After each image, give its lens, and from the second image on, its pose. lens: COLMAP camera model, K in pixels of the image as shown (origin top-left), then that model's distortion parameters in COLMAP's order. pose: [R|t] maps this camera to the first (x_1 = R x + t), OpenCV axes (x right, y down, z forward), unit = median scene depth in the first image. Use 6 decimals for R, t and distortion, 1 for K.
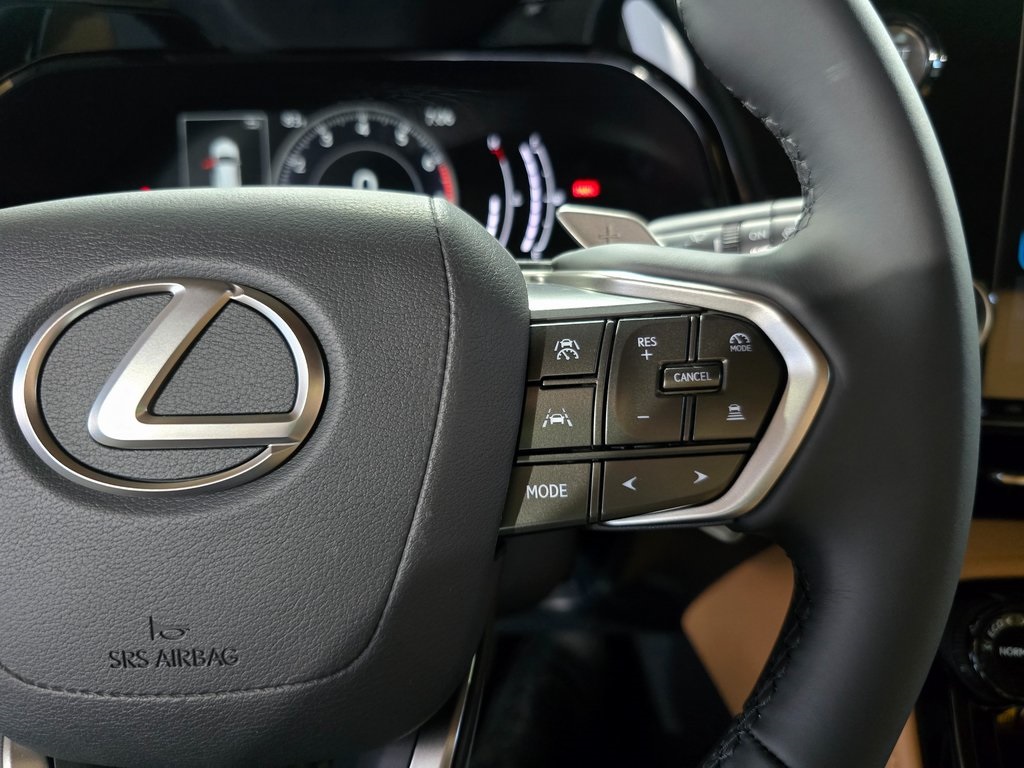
lens RADIAL K [[687.9, 0, 512.0], [0, 687.9, 384.0], [0, 0, 1]] dist [0.032075, -0.047619]
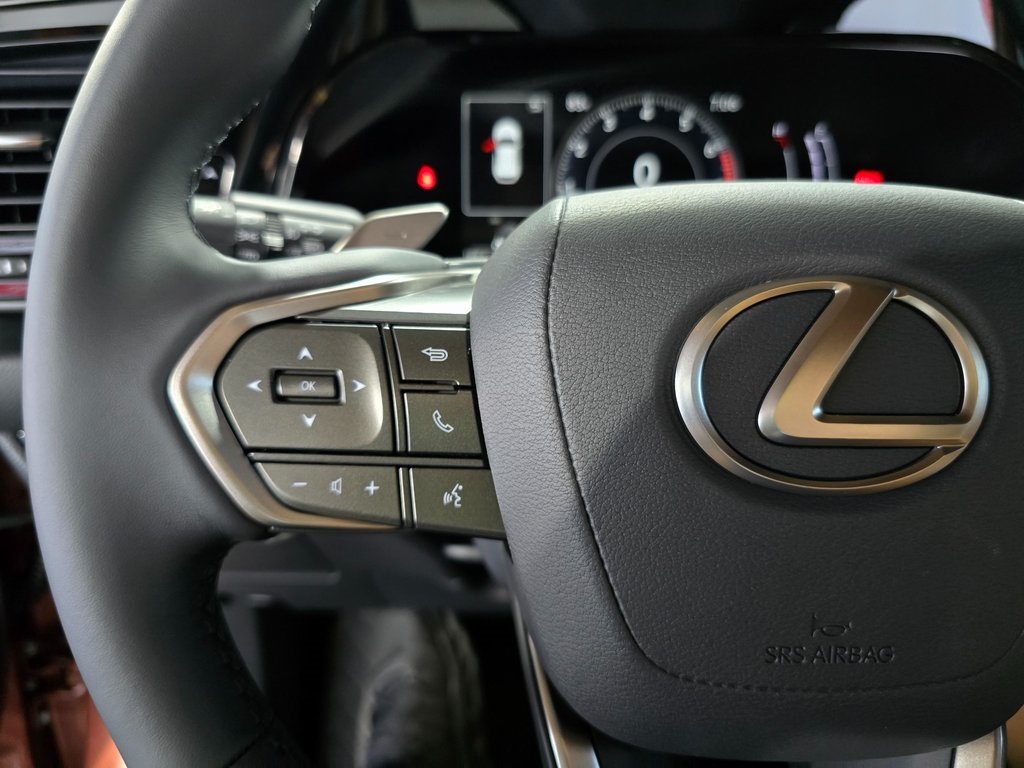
lens RADIAL K [[712.6, 0, 538.6], [0, 712.6, 371.9], [0, 0, 1]] dist [-0.006882, -0.027001]
pose [[0.999388, 0.026218, -0.023148, -0.338873], [-0.026122, 0.999649, 0.004432, -0.003402], [0.023256, -0.003825, 0.999722, -0.015389]]
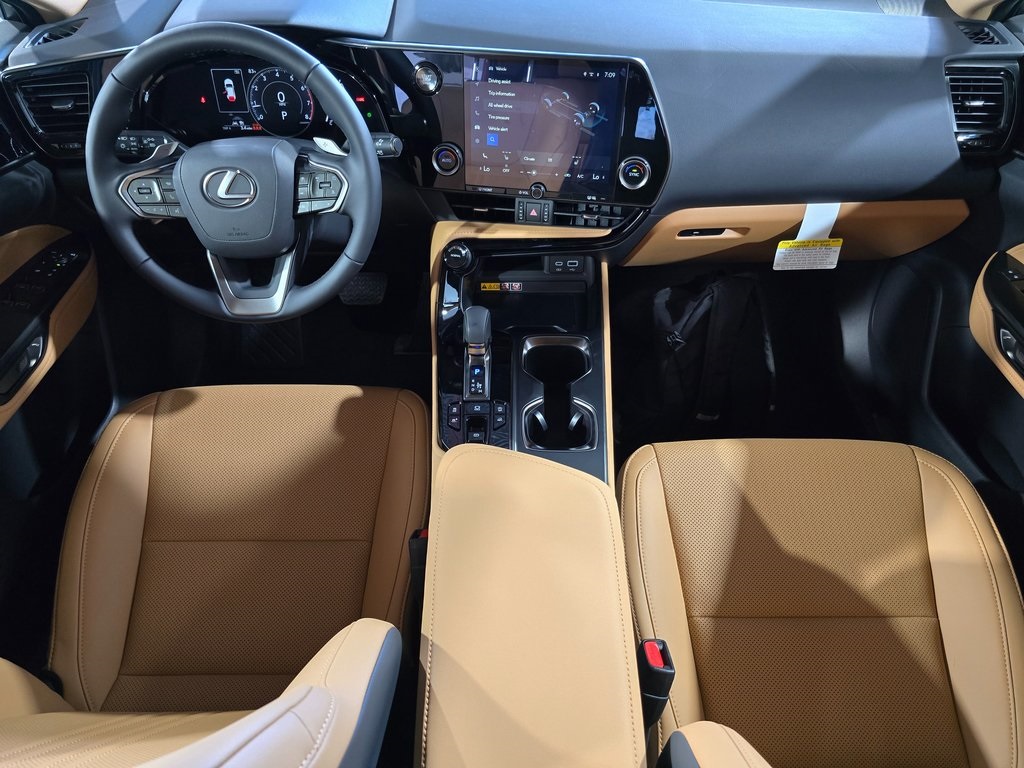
lens RADIAL K [[690.1, 0, 507.5], [0, 690.1, 363.2], [0, 0, 1]] dist [0.049970, -0.035215]
pose [[0.998088, 0.003856, -0.061691, 0.840958], [0.016965, 0.942636, 0.333390, -0.199595], [0.059438, -0.333799, 0.940769, -1.858258]]
